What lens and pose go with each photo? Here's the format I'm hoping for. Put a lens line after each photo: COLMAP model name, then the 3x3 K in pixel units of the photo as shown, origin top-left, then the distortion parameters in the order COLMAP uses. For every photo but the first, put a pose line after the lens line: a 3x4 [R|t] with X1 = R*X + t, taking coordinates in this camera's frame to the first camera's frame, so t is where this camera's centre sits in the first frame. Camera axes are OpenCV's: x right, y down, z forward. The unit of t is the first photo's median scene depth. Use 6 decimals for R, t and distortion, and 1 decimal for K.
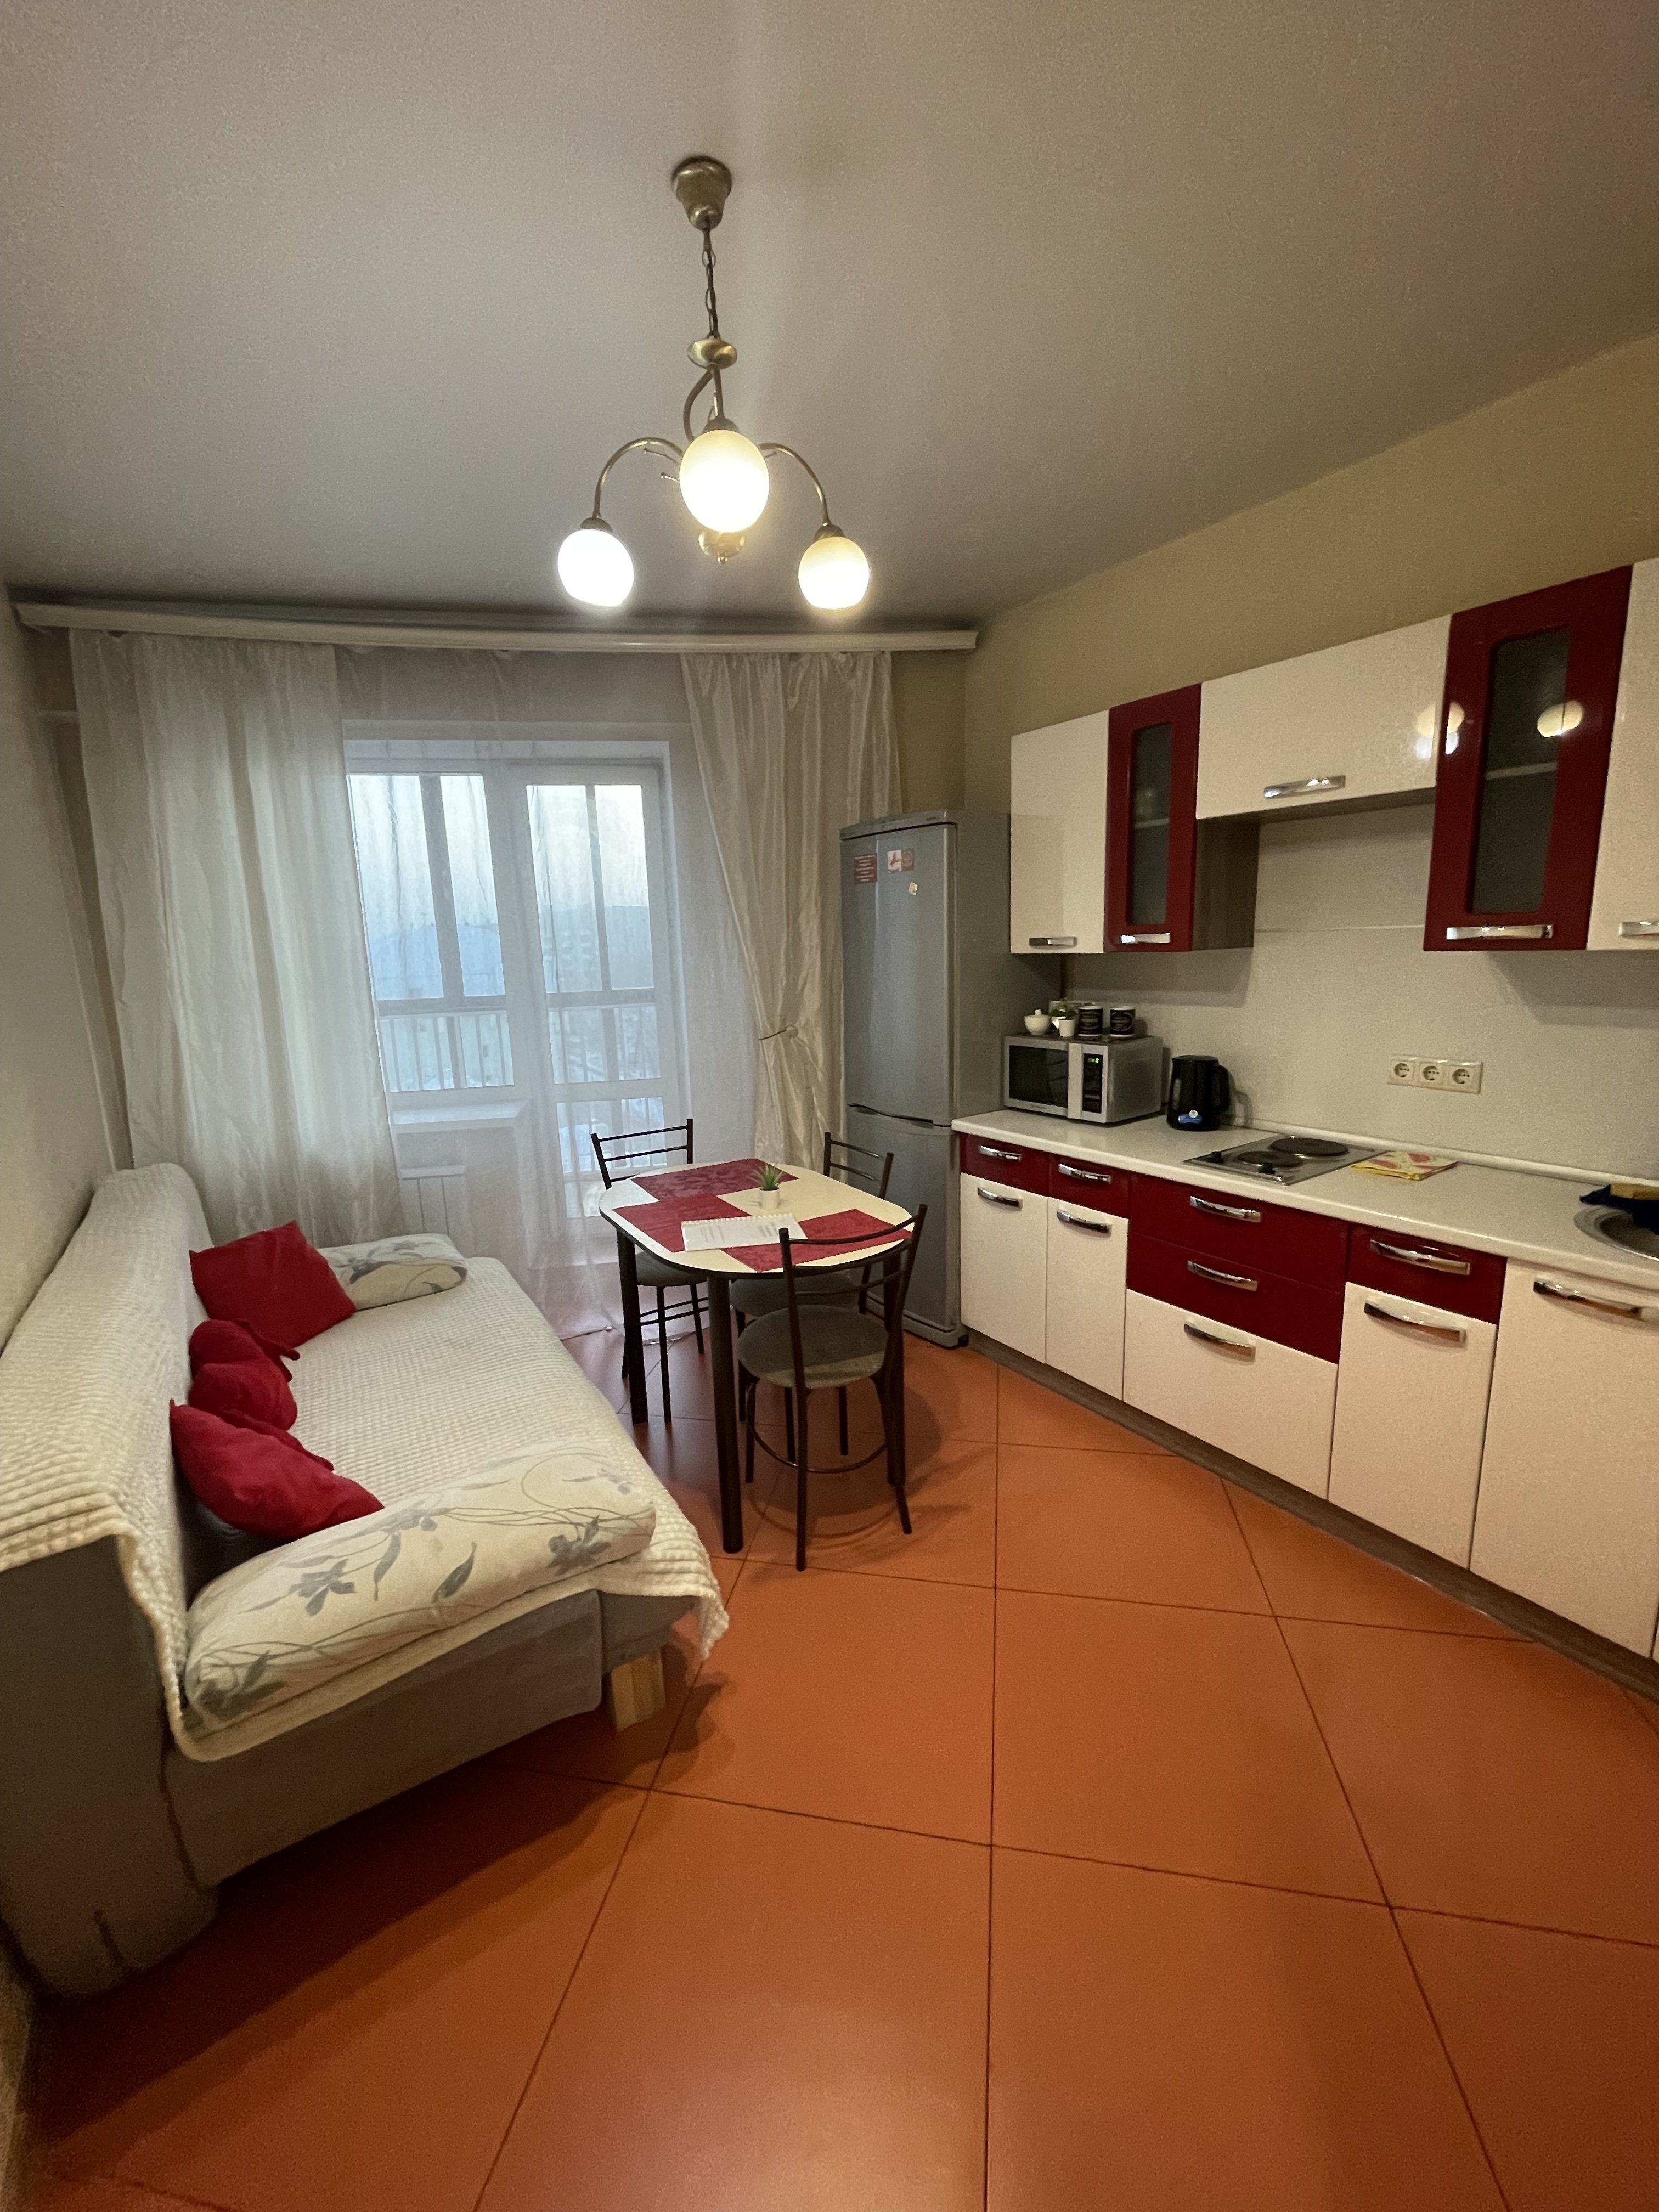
lens RADIAL K [[887.7, 0, 834.6], [0, 887.7, 1109.8], [0, 0, 1]] dist [-0.001359, -0.000238]
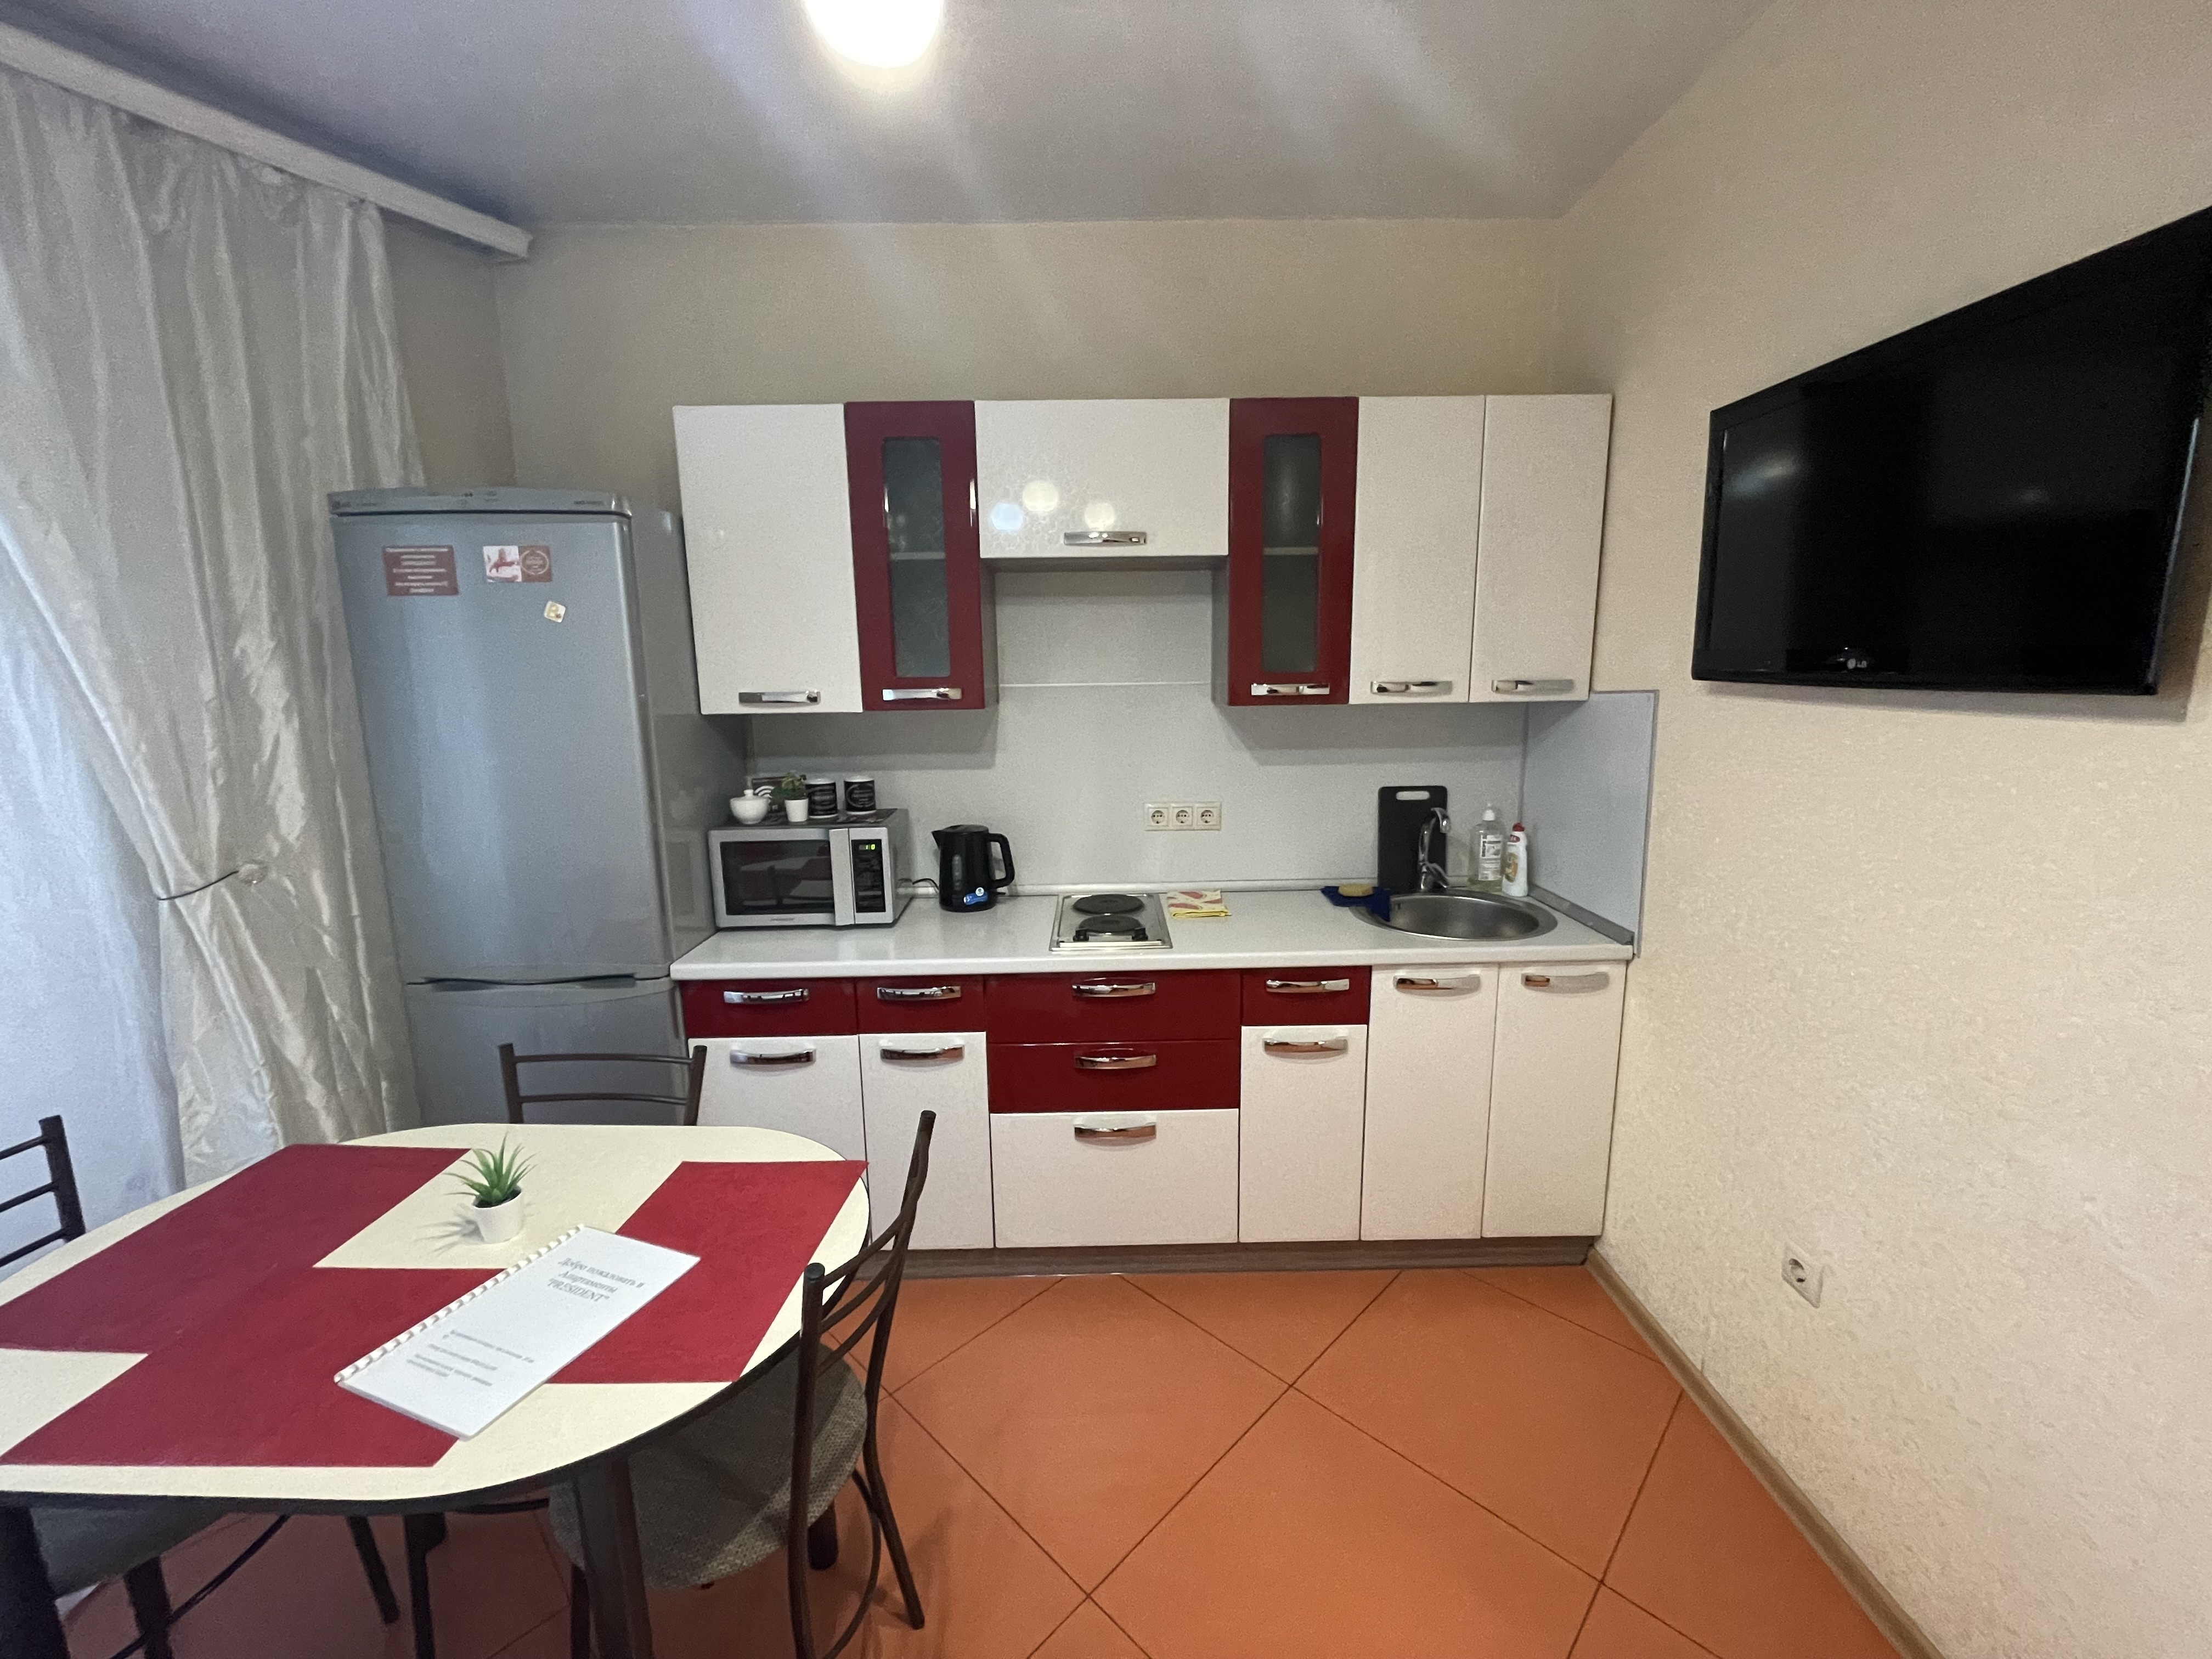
lens RADIAL K [[887.7, 0, 1106.0], [0, 887.7, 829.5], [0, 0, 1]] dist [-0.001359, -0.000238]
pose [[0.556944, -0.121621, 0.821597, -0.237986], [0.155098, 0.987049, 0.040975, -0.071452], [-0.815940, 0.104607, 0.568594, 0.382069]]
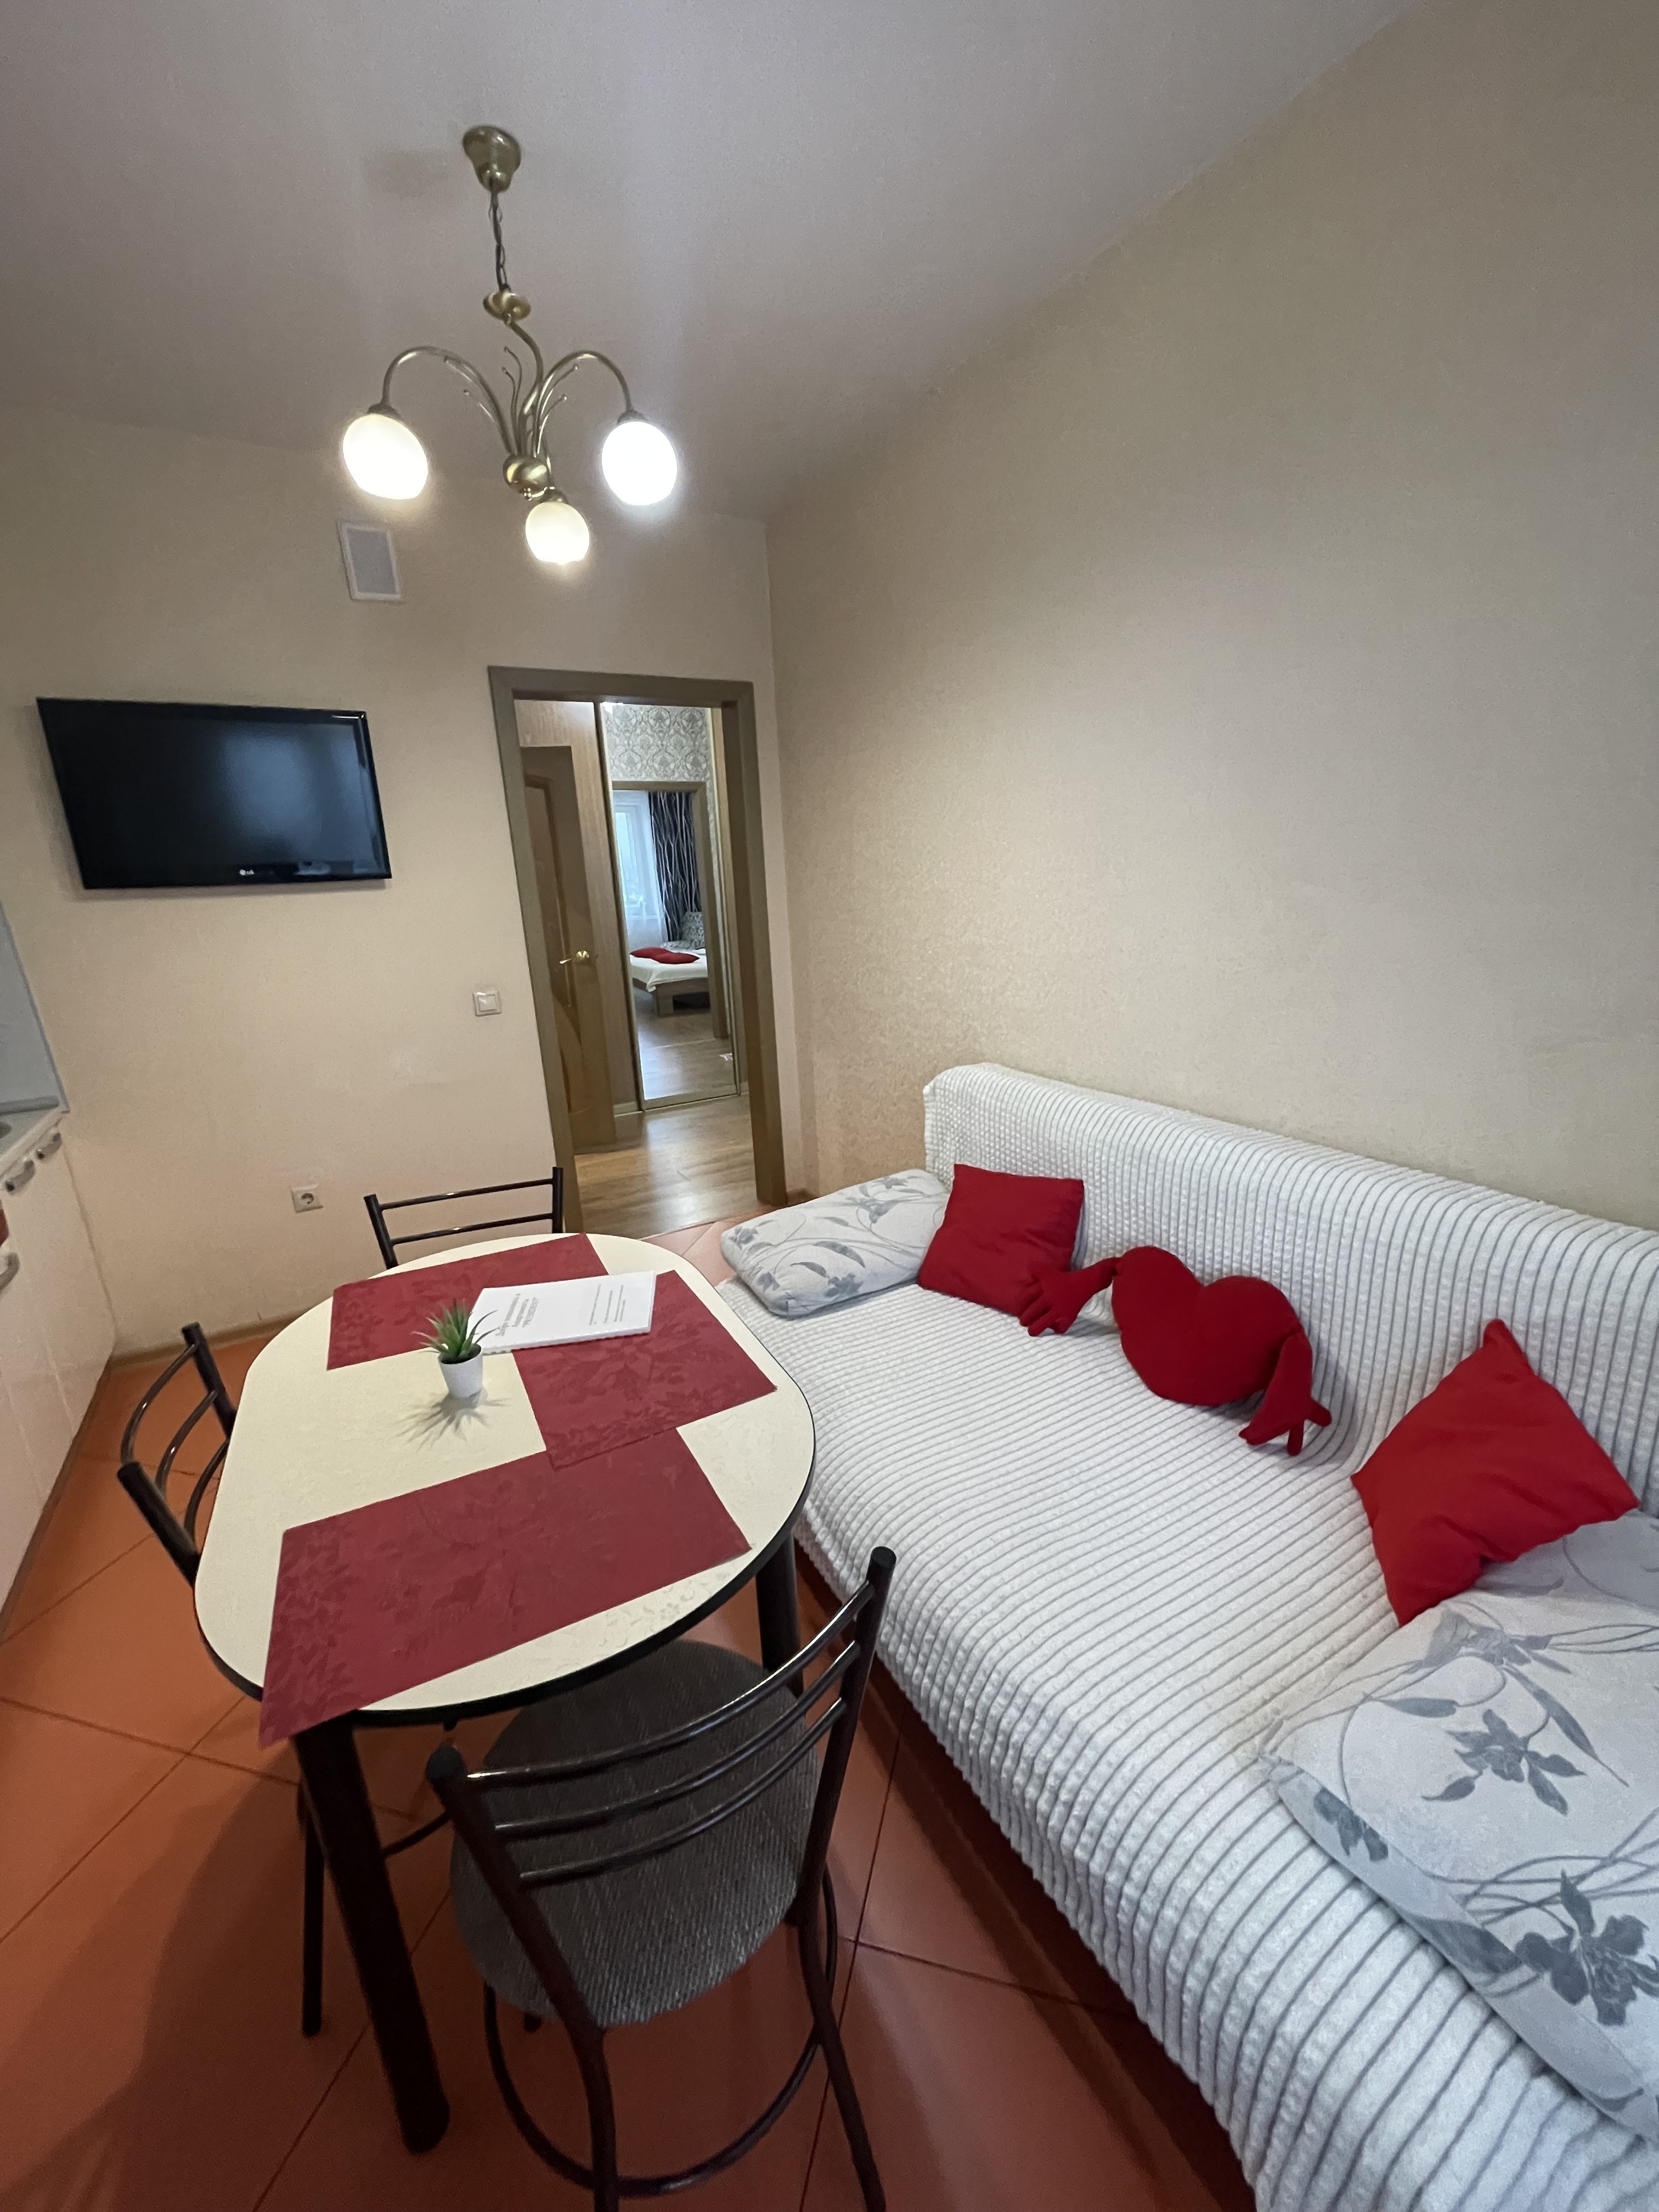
lens RADIAL K [[887.7, 0, 834.6], [0, 887.7, 1109.8], [0, 0, 1]] dist [-0.001359, -0.000238]
pose [[-0.992691, 0.052593, 0.108619, -0.310818], [0.095704, 0.891371, 0.443055, -0.211628], [-0.073518, 0.450212, -0.889890, 1.226800]]
